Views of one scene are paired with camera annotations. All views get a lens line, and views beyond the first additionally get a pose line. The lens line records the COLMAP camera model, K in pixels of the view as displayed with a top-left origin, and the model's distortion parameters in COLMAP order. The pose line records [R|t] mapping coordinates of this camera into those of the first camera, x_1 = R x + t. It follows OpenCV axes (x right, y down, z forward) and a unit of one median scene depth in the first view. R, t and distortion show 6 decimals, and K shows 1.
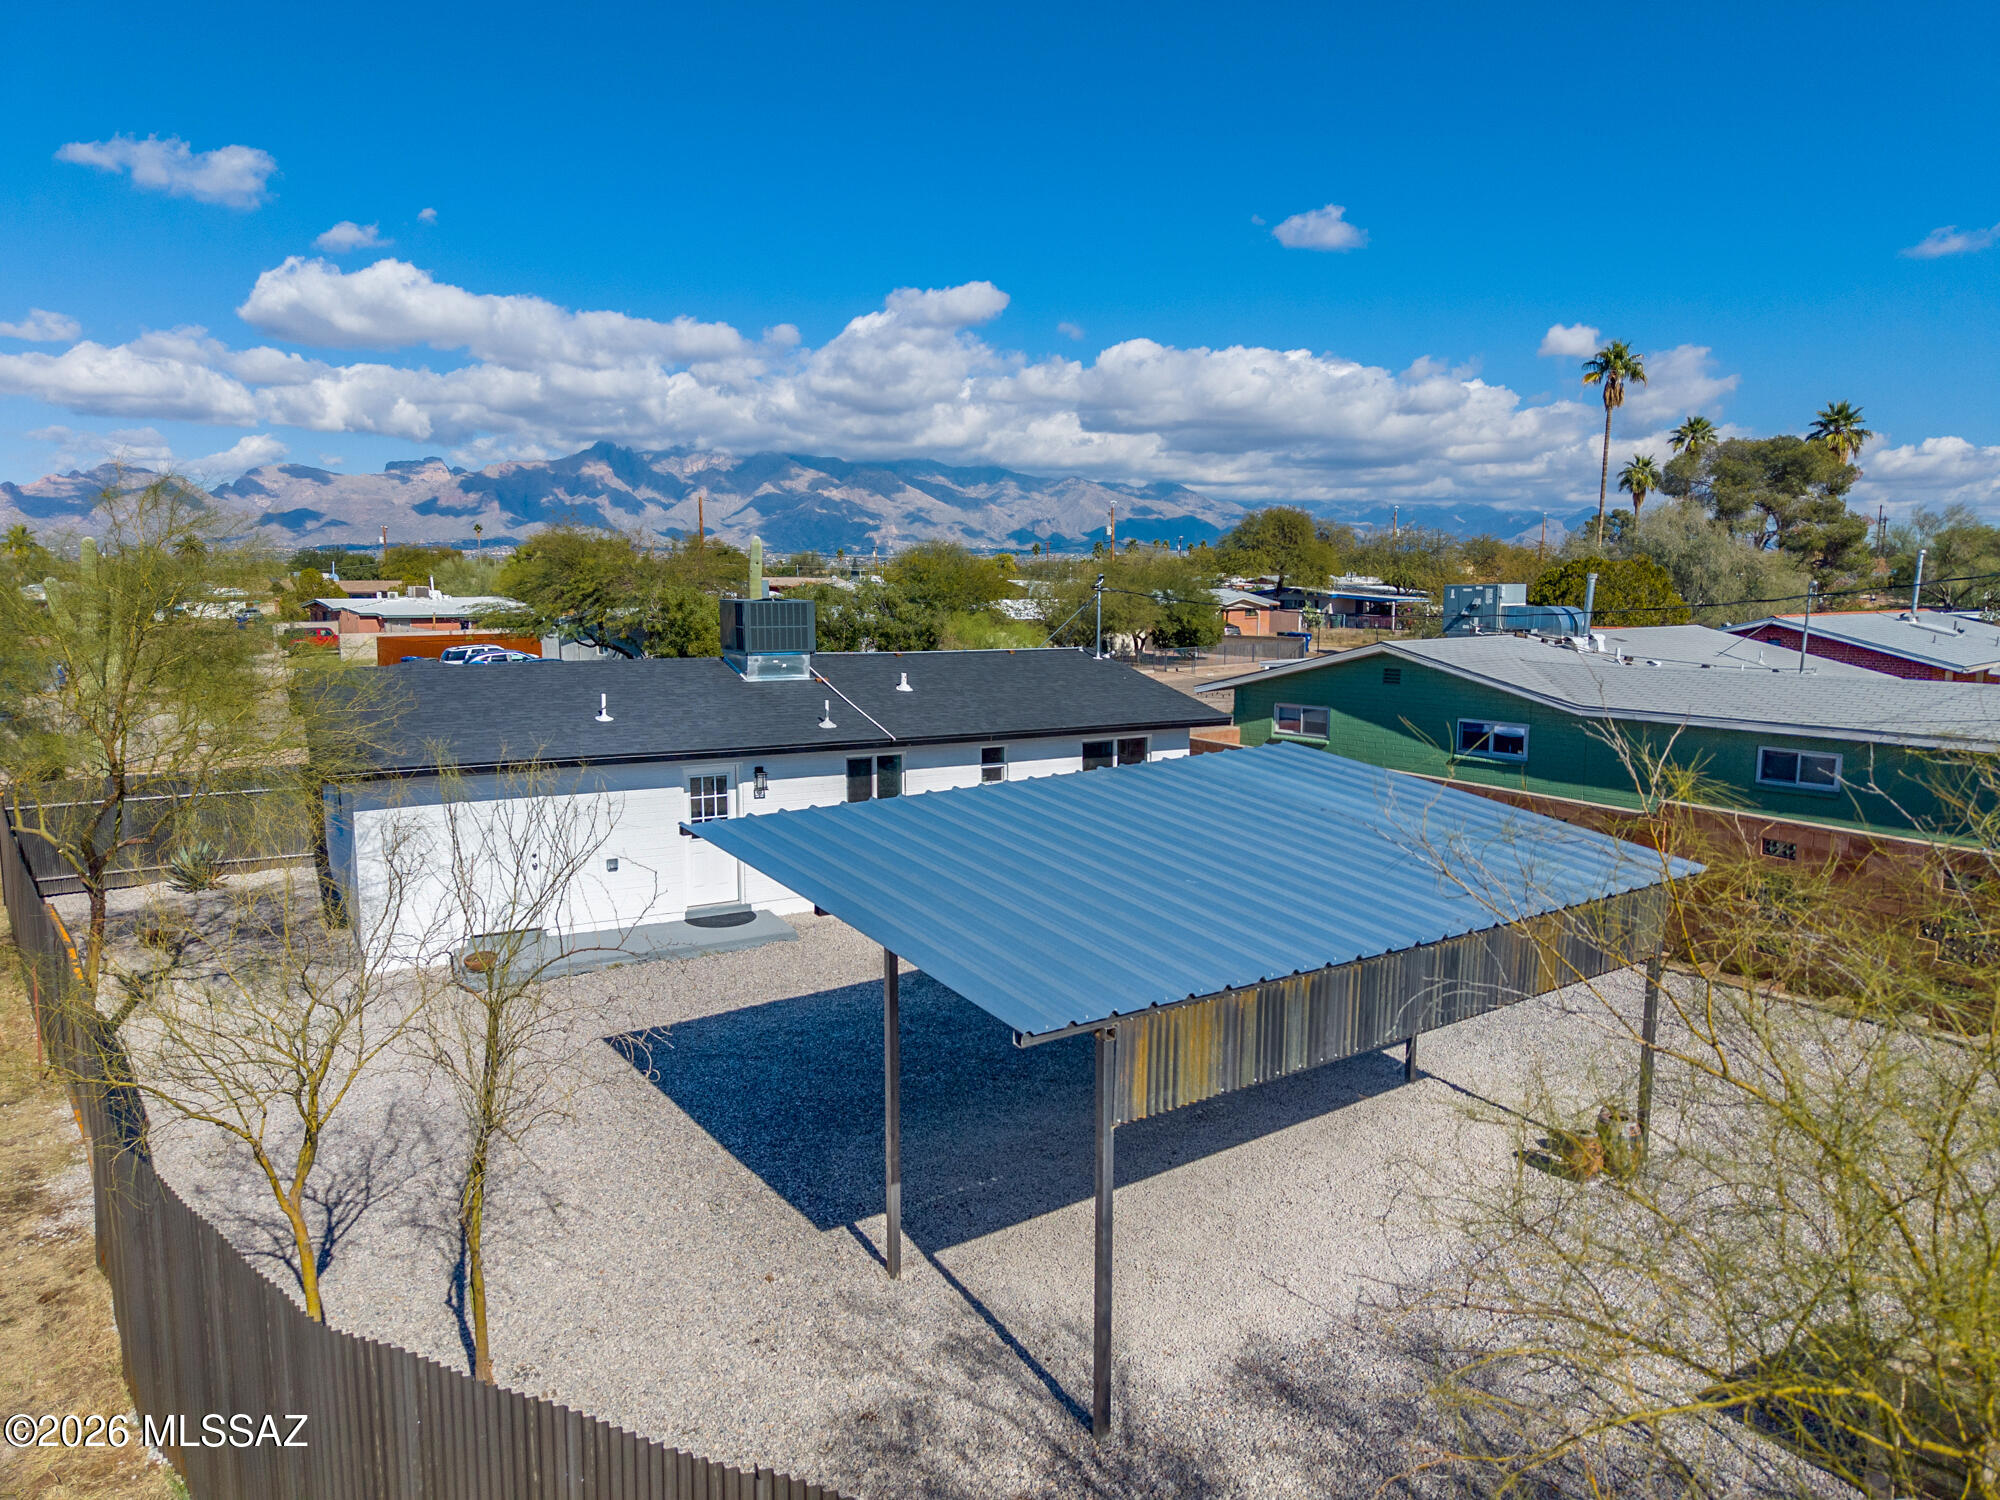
lens RADIAL K [[1364.5, 0, 995.2], [0, 1364.5, 758.5], [0, 0, 1]] dist [0.050919, -0.053351]
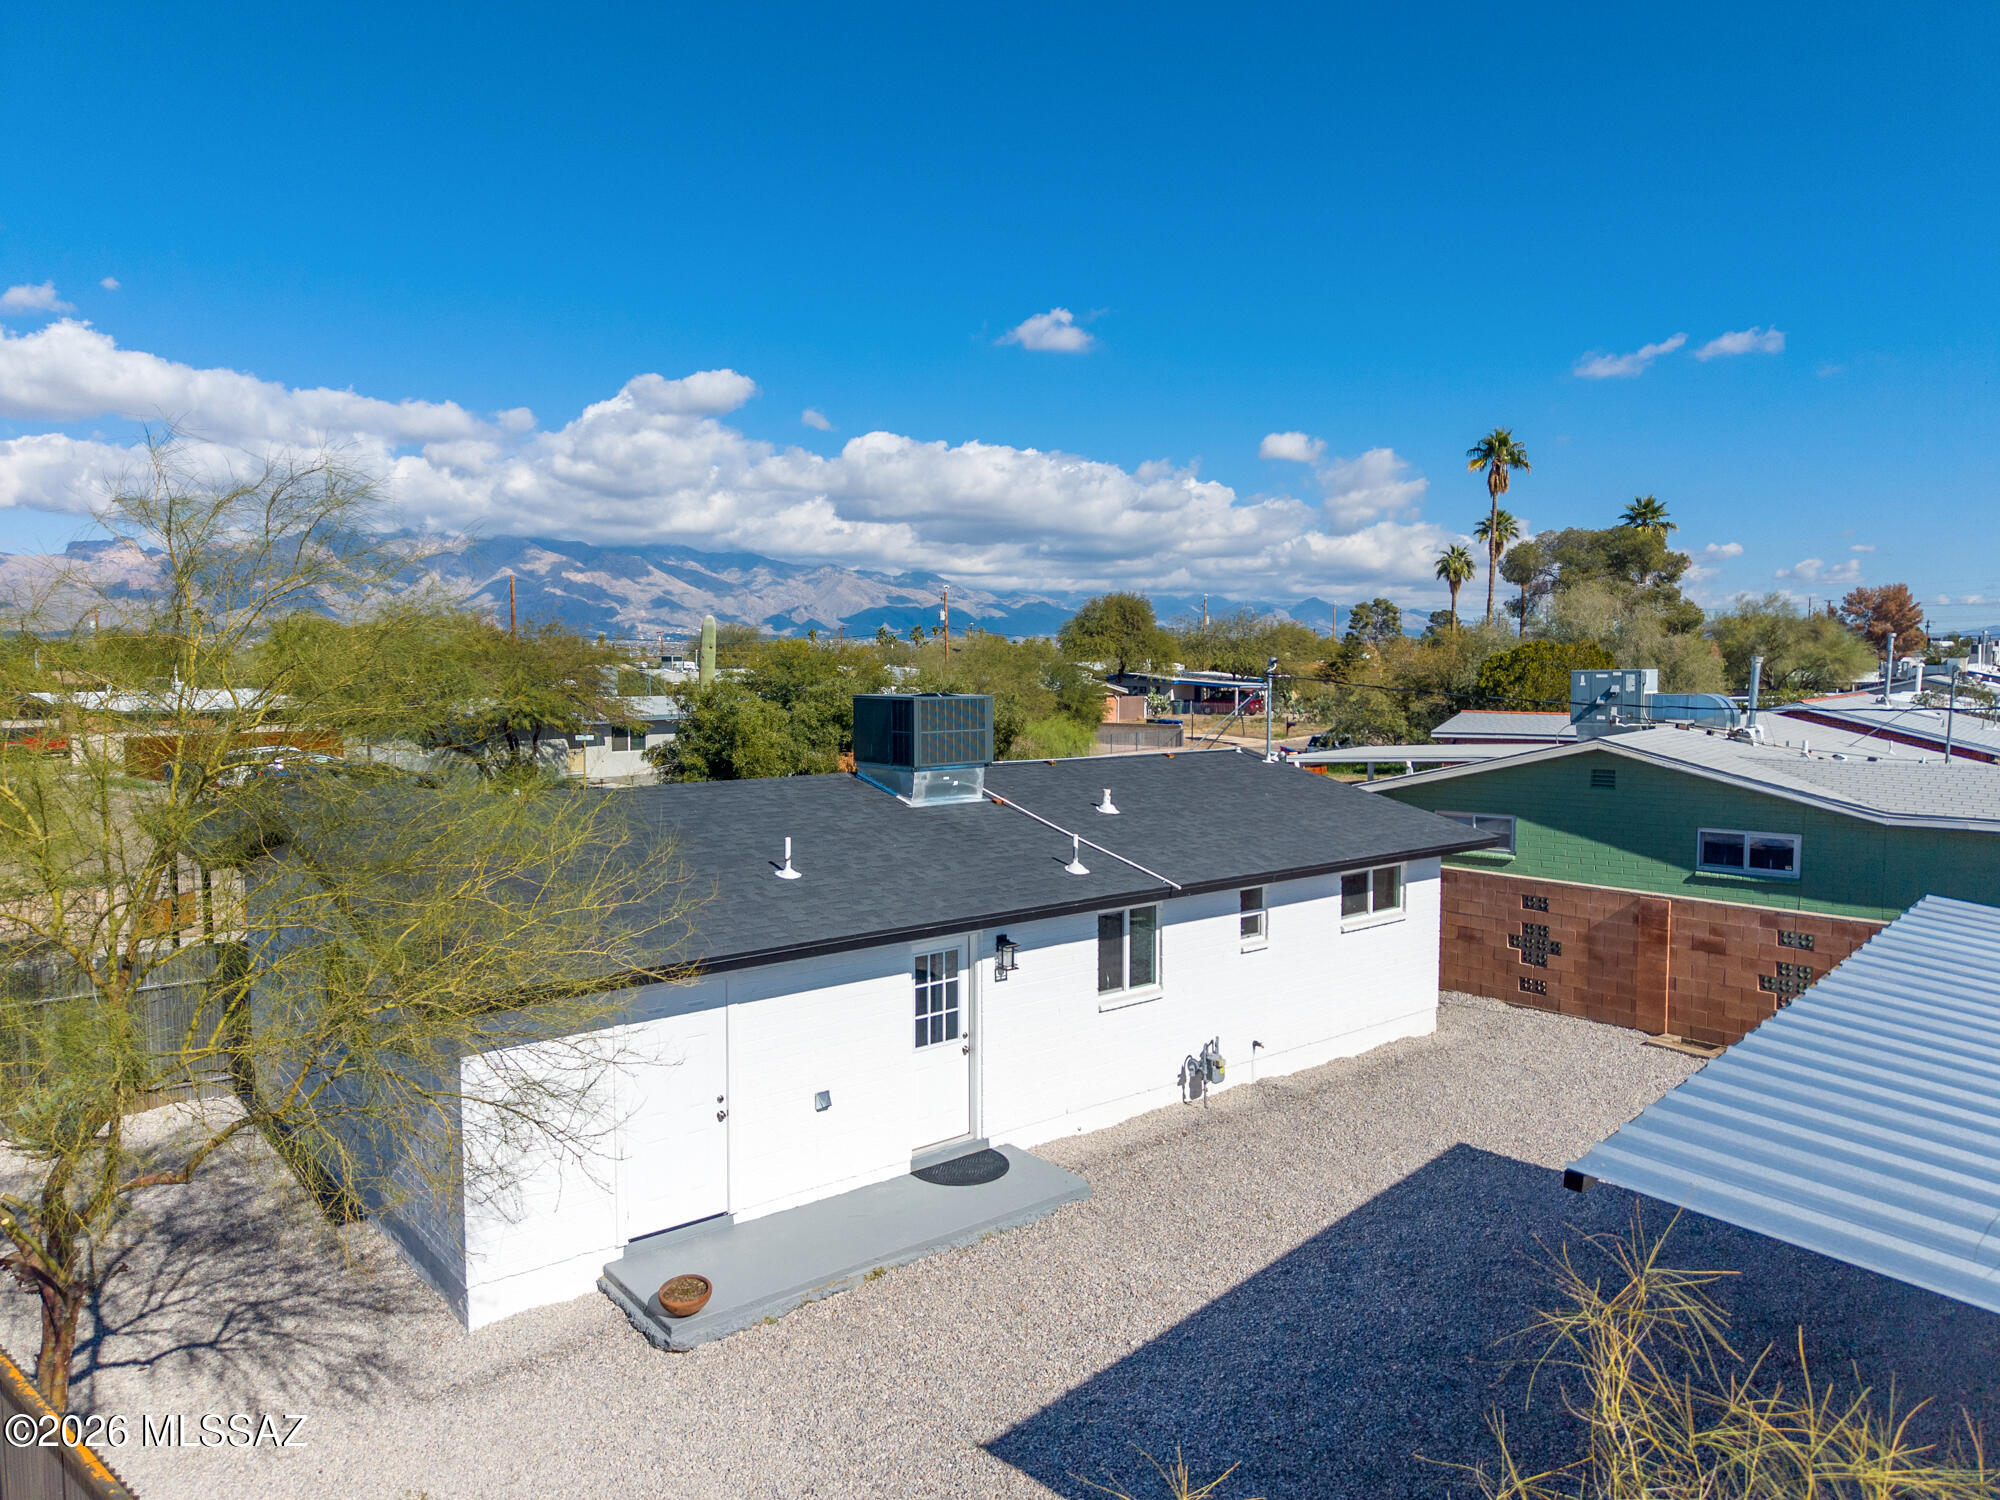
lens RADIAL K [[1364.5, 0, 995.2], [0, 1364.5, 758.5], [0, 0, 1]] dist [0.050919, -0.053351]
pose [[0.983549, -0.016379, 0.179897, -0.210262], [0.027680, 0.997785, -0.060490, -0.029180], [-0.178508, 0.064475, 0.981824, 0.223718]]
